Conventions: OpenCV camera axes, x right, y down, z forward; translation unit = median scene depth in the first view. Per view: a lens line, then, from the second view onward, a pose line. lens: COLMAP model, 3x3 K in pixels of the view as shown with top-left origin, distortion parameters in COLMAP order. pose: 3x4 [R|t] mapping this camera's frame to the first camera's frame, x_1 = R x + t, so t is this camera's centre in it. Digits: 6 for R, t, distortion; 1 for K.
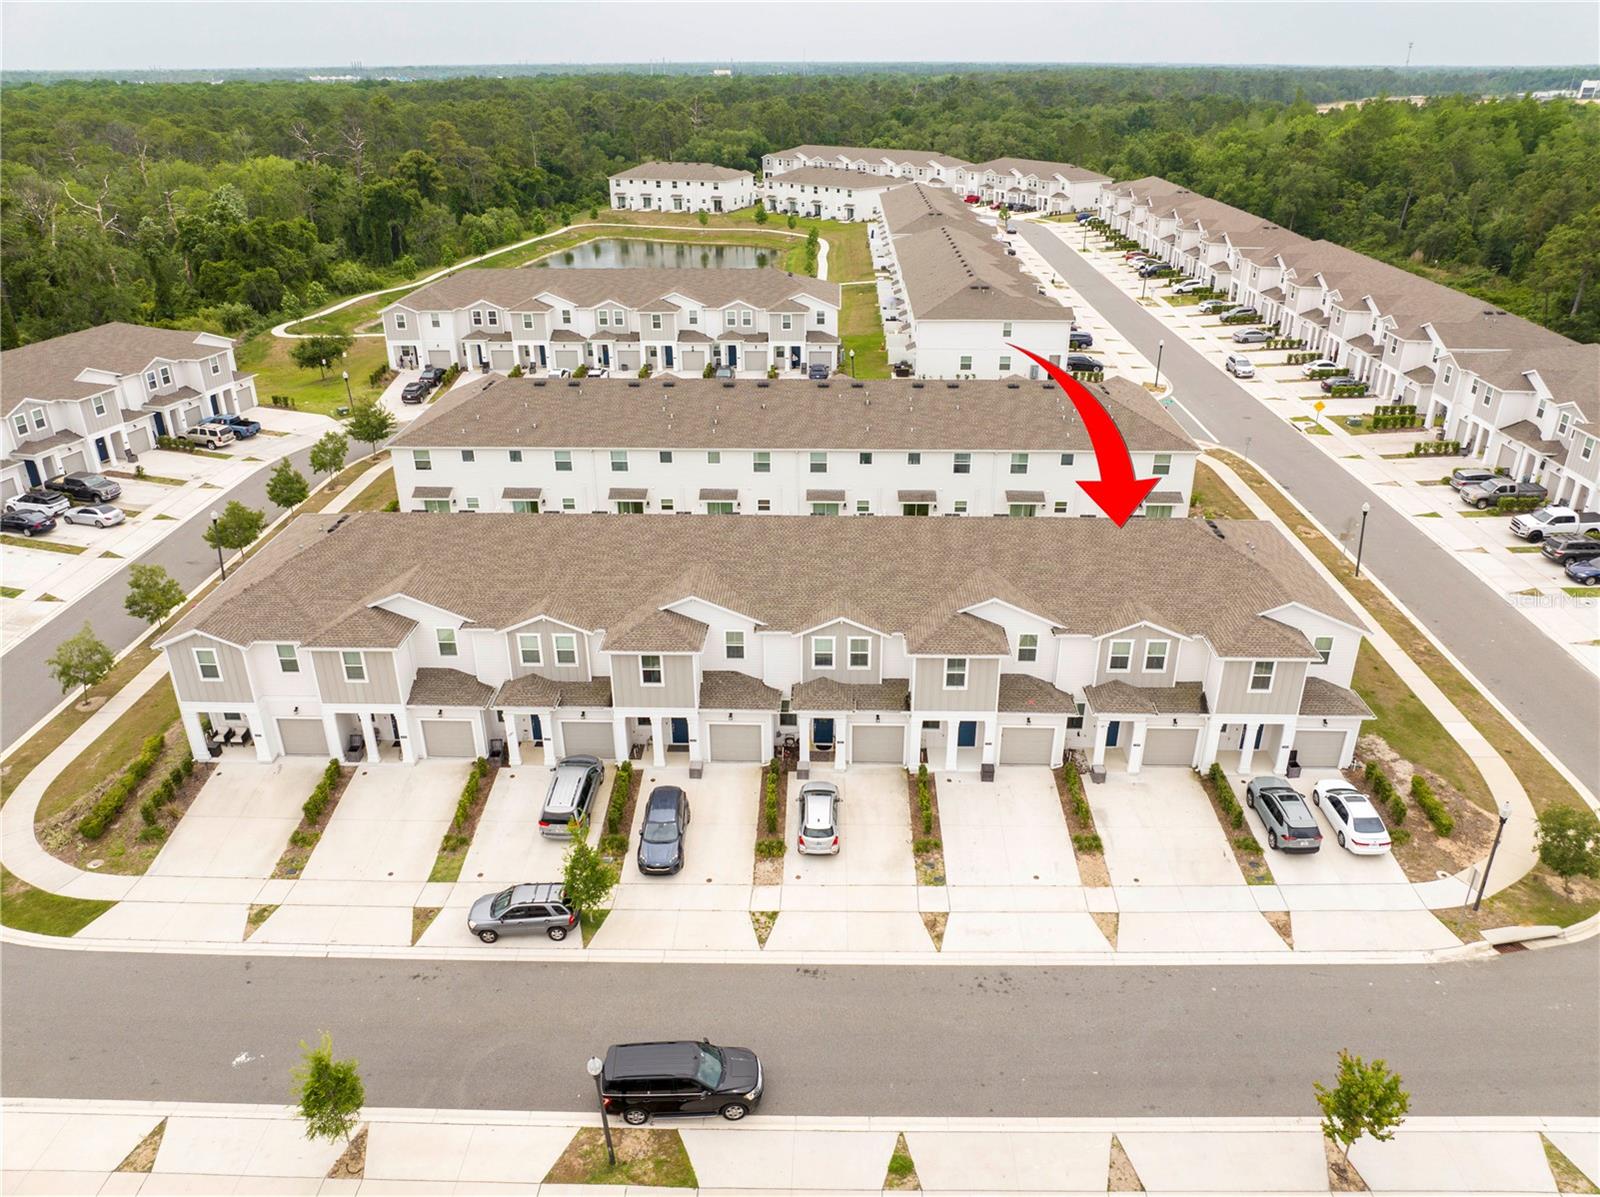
lens RADIAL K [[1126.7, 0, 803.9], [0, 1126.7, 597.4], [0, 0, 1]] dist [-0.054687, 0.024237]
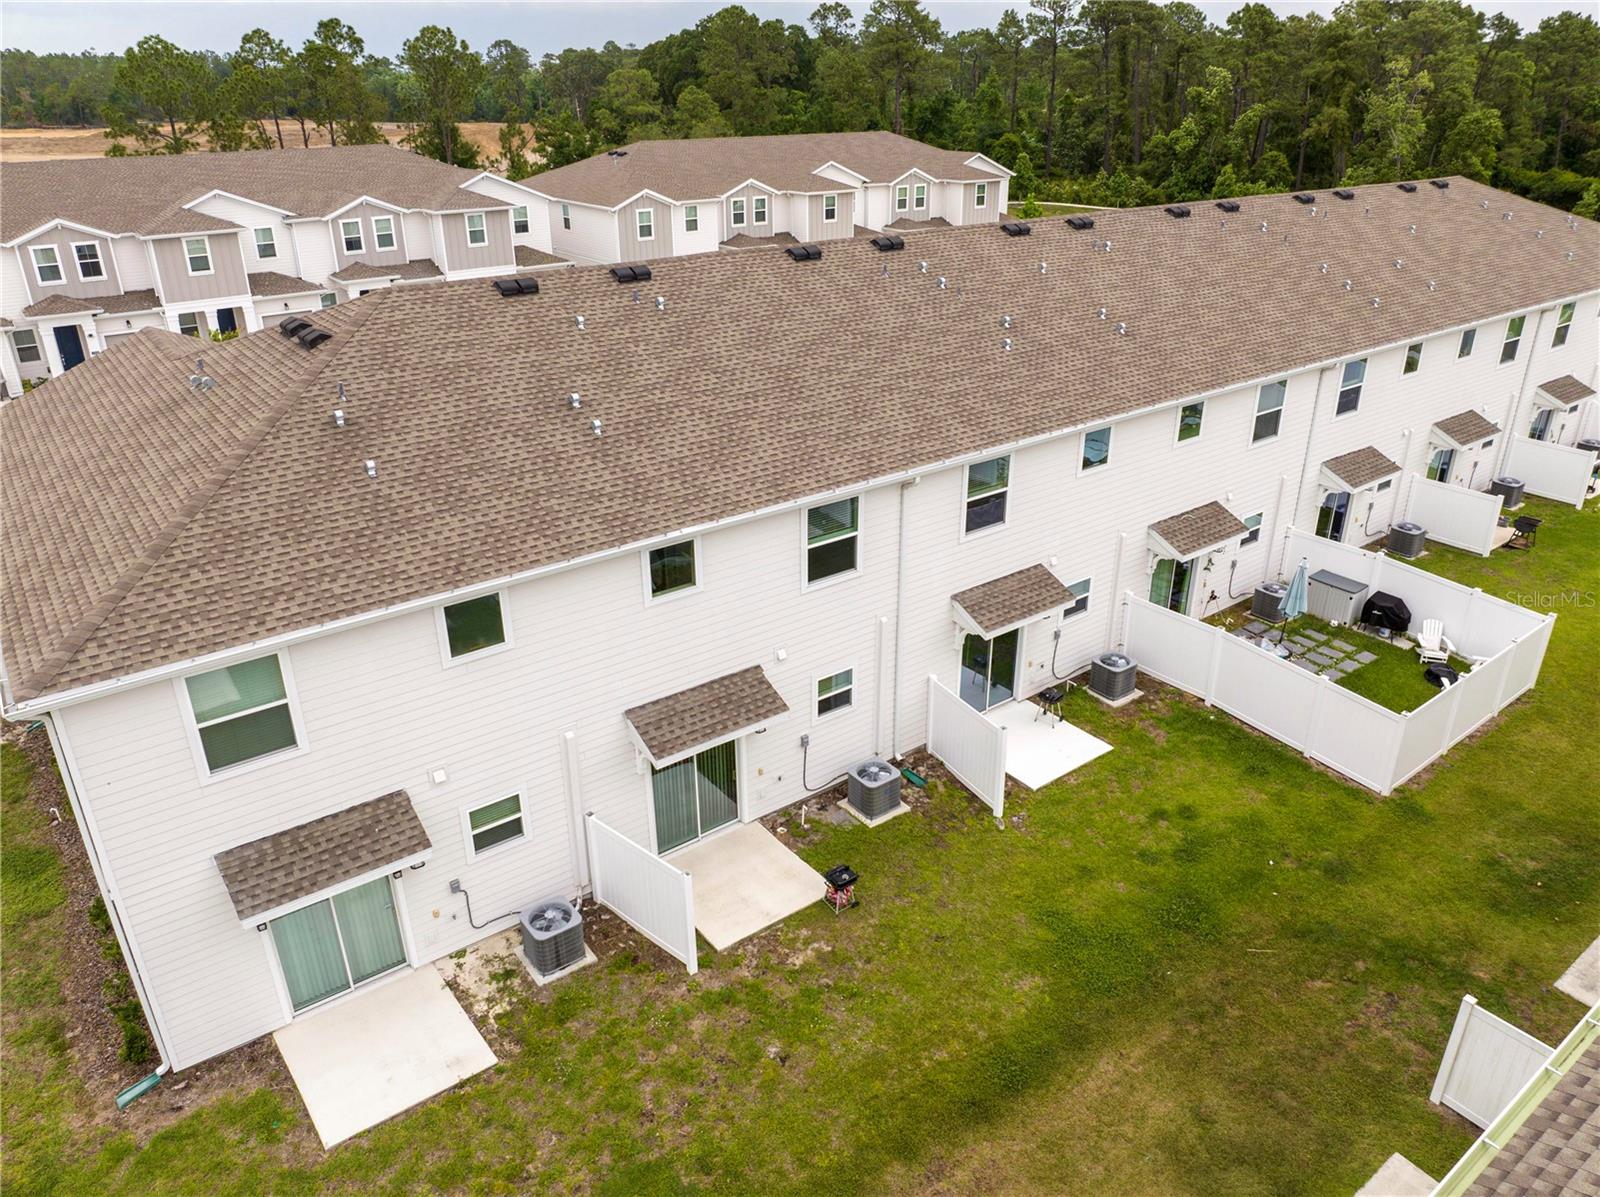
lens RADIAL K [[1126.7, 0, 806.3], [0, 1126.7, 597.1], [0, 0, 1]] dist [-0.054687, 0.024237]
pose [[0.788572, -0.263652, 0.555556, -0.069843], [0.265017, 0.960931, 0.079858, 0.419007], [-0.554906, 0.084258, 0.827635, -0.134315]]
